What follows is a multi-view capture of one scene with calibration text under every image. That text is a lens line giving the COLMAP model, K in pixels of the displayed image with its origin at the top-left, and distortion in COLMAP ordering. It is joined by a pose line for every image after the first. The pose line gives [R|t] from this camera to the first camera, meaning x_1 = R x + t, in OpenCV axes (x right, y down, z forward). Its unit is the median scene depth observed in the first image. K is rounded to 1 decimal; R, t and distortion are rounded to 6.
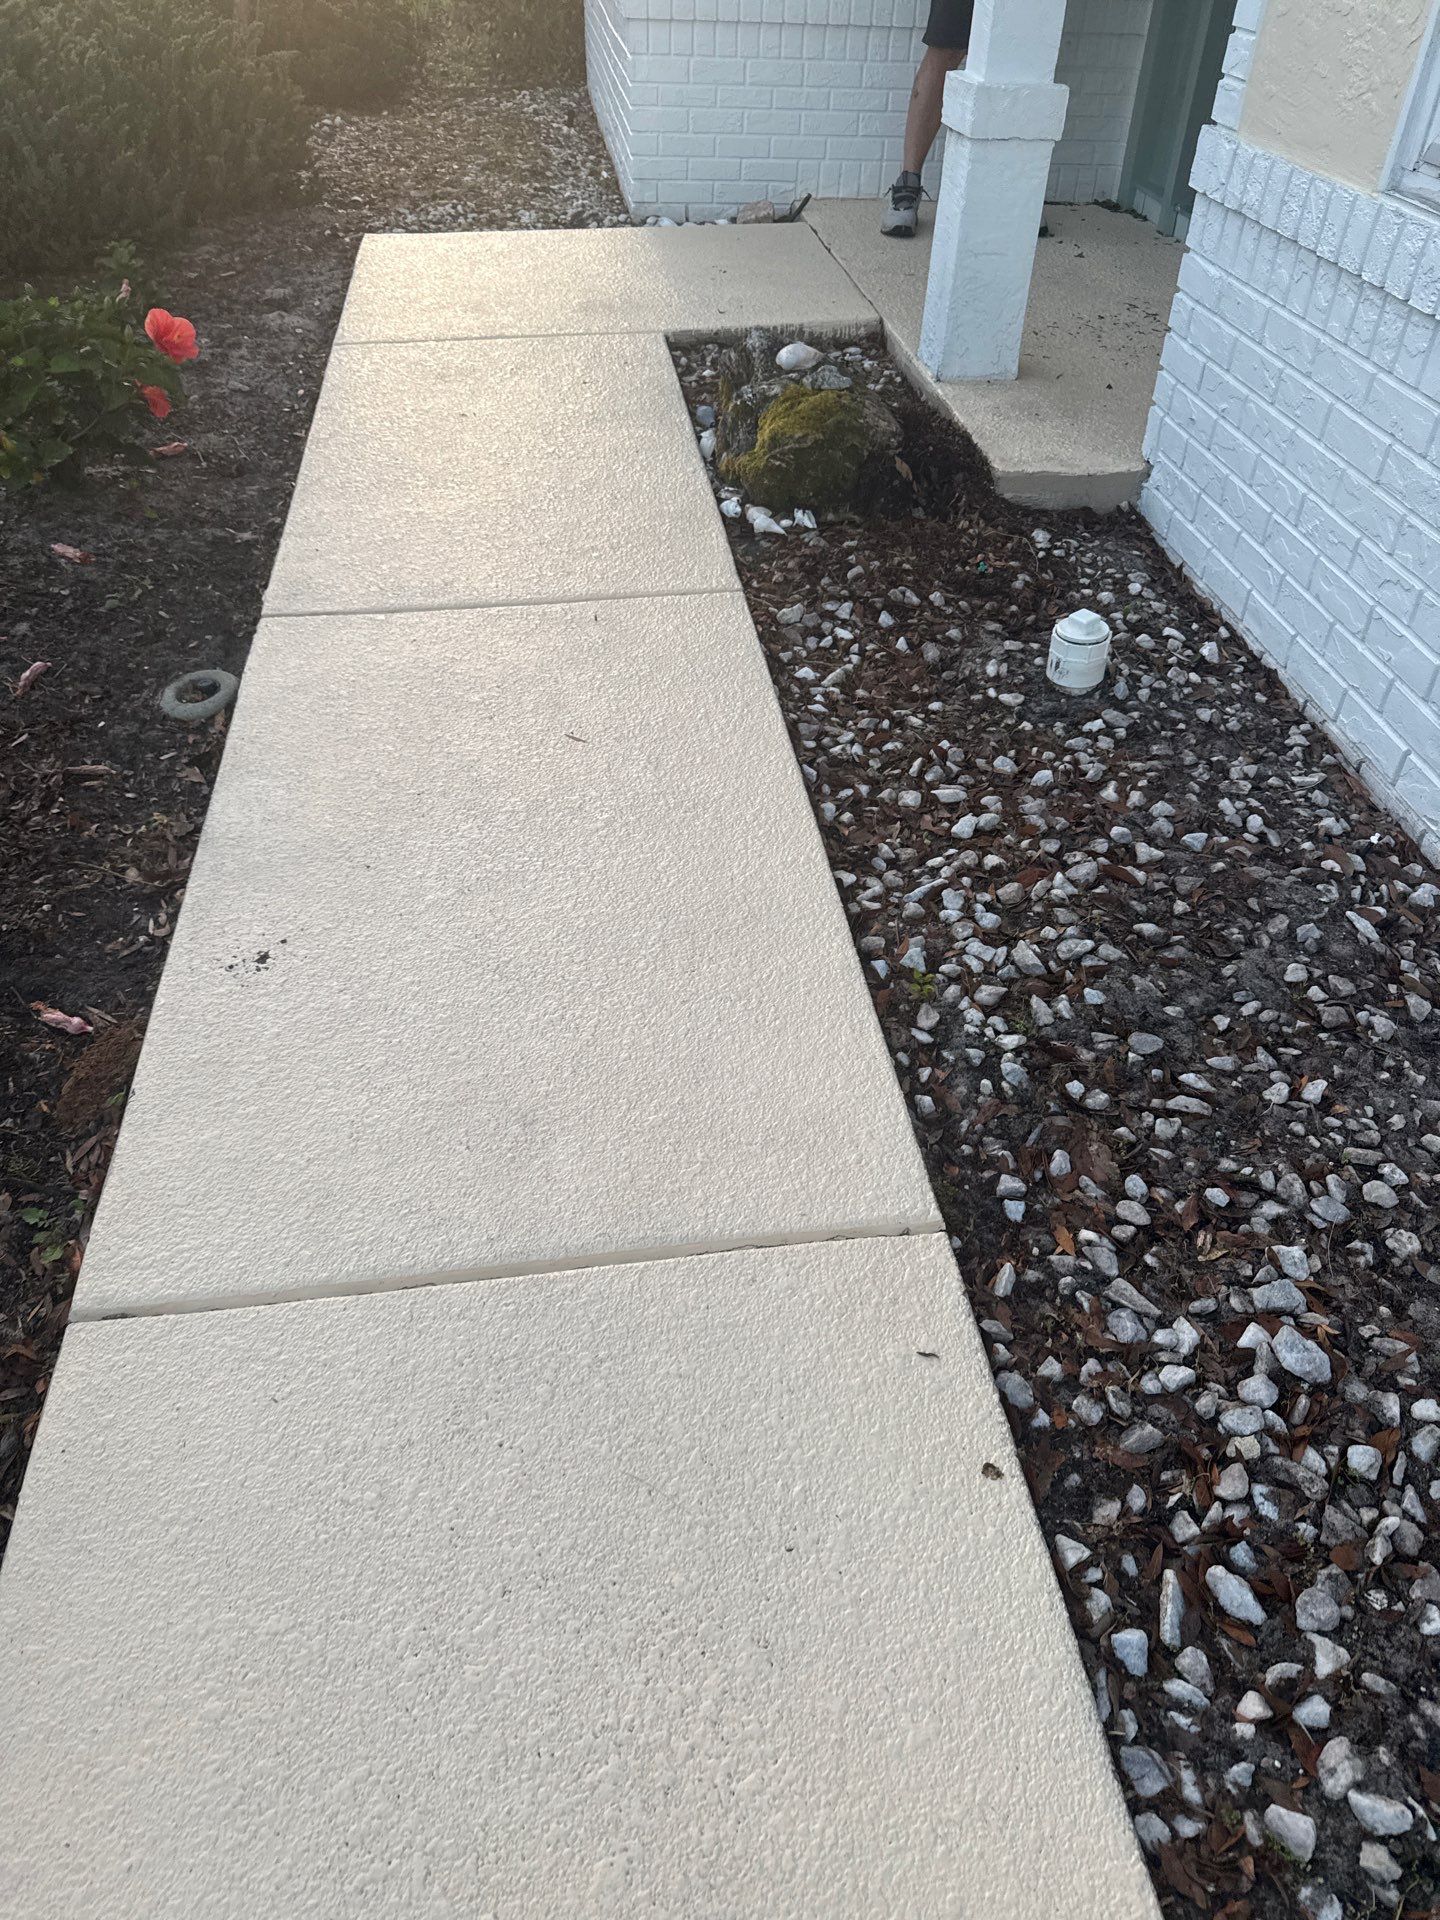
lens RADIAL K [[1322.1, 0, 720.0], [0, 1322.1, 960.0], [0, 0, 1]] dist [0.036364, -0.034051]
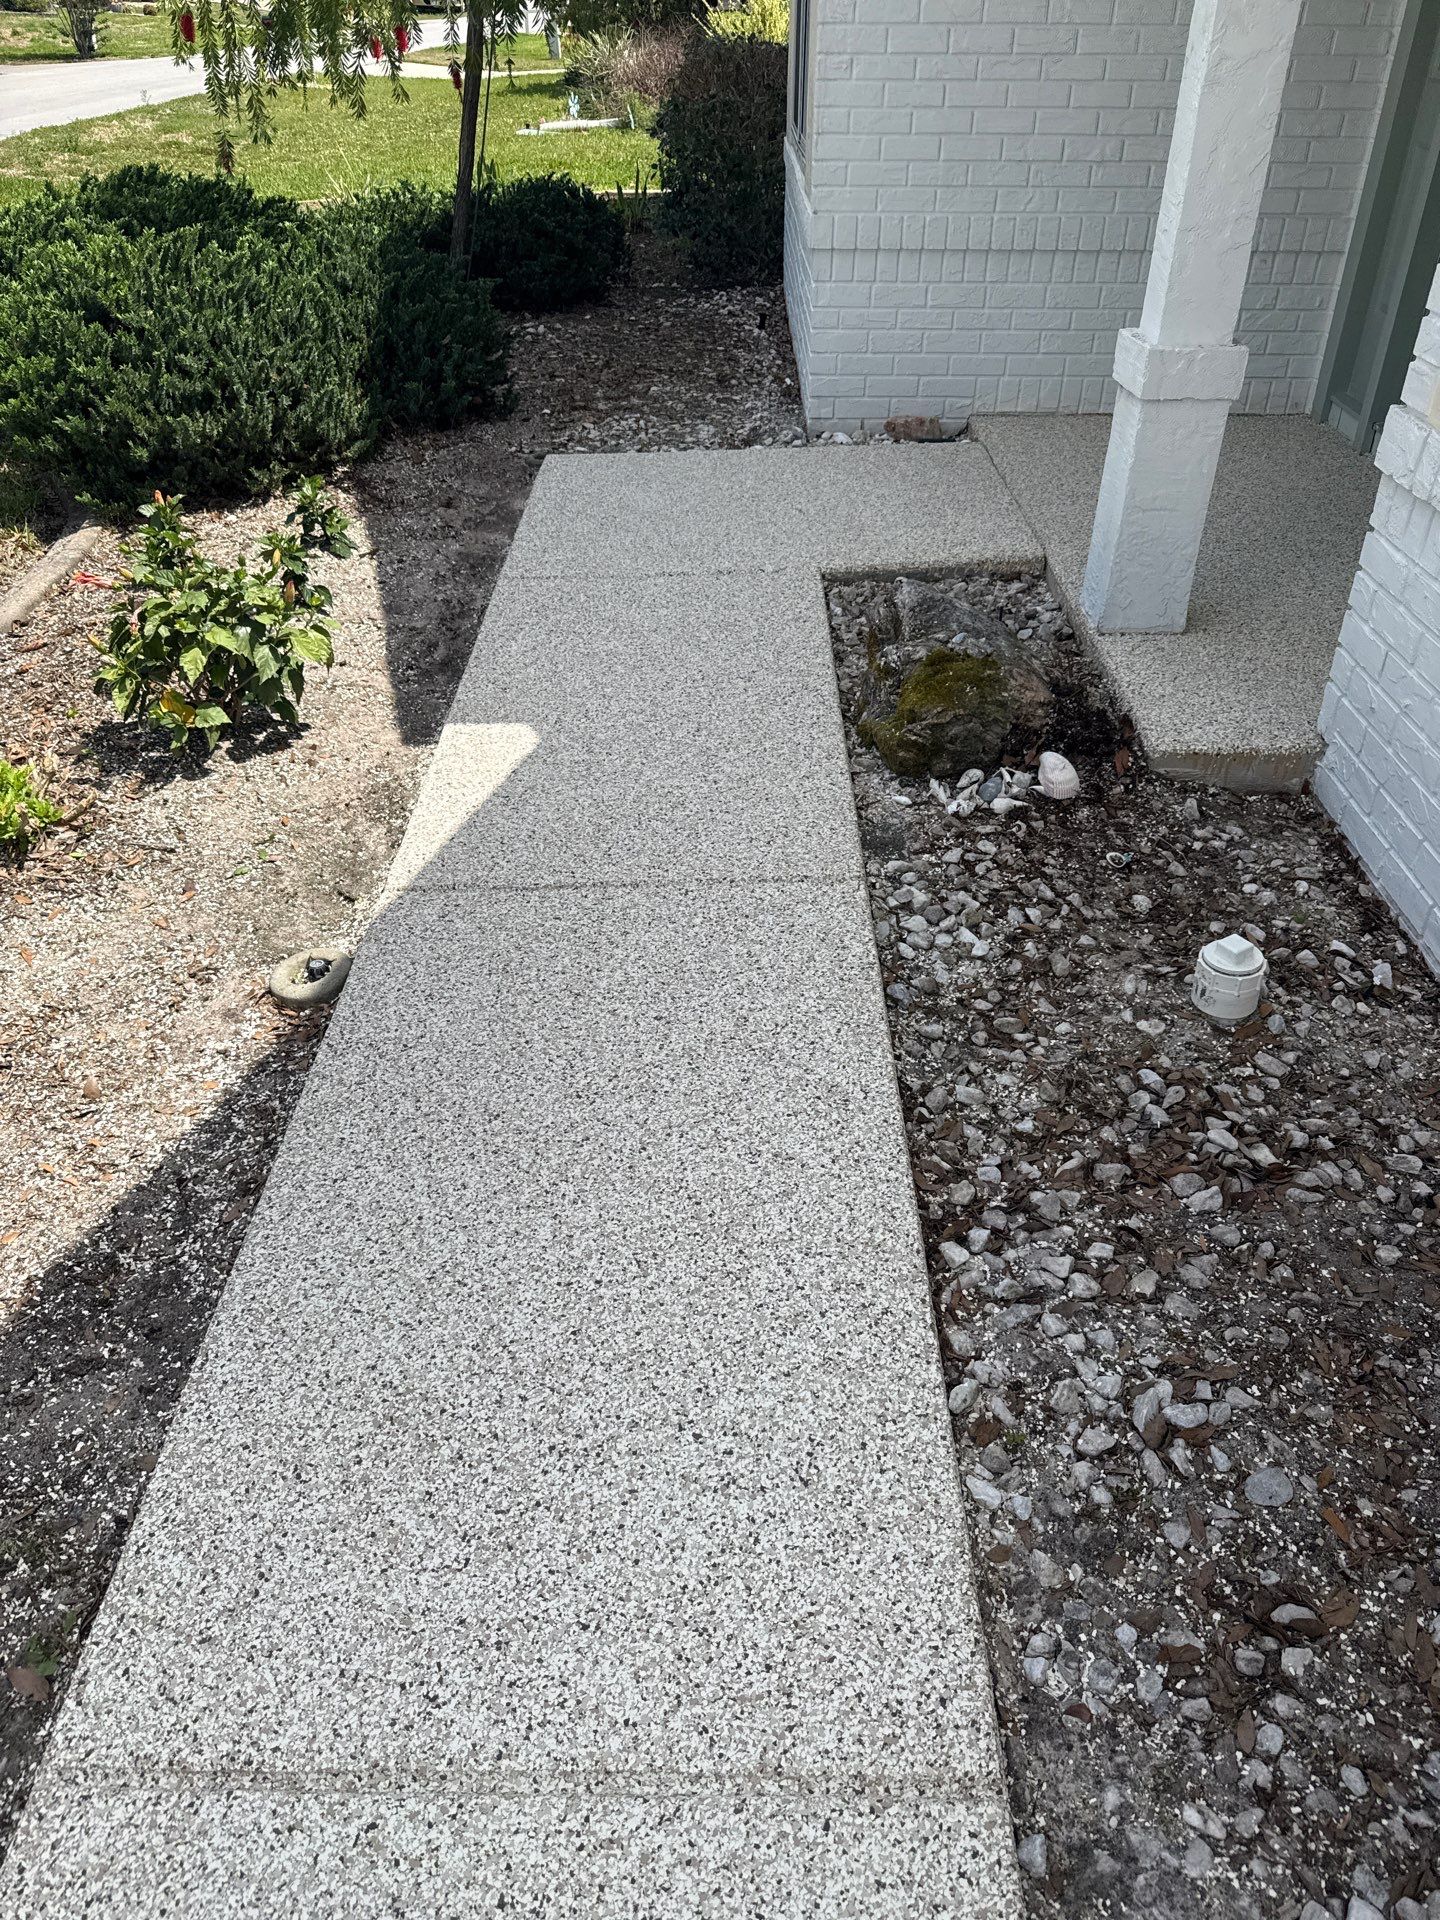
lens RADIAL K [[1322.1, 0, 720.0], [0, 1322.1, 960.0], [0, 0, 1]] dist [0.036364, -0.034051]
pose [[0.989892, 0.052618, -0.131700, 0.034938], [-0.063034, 0.995098, -0.076204, -0.120786], [0.127045, 0.083735, 0.988356, 0.042327]]
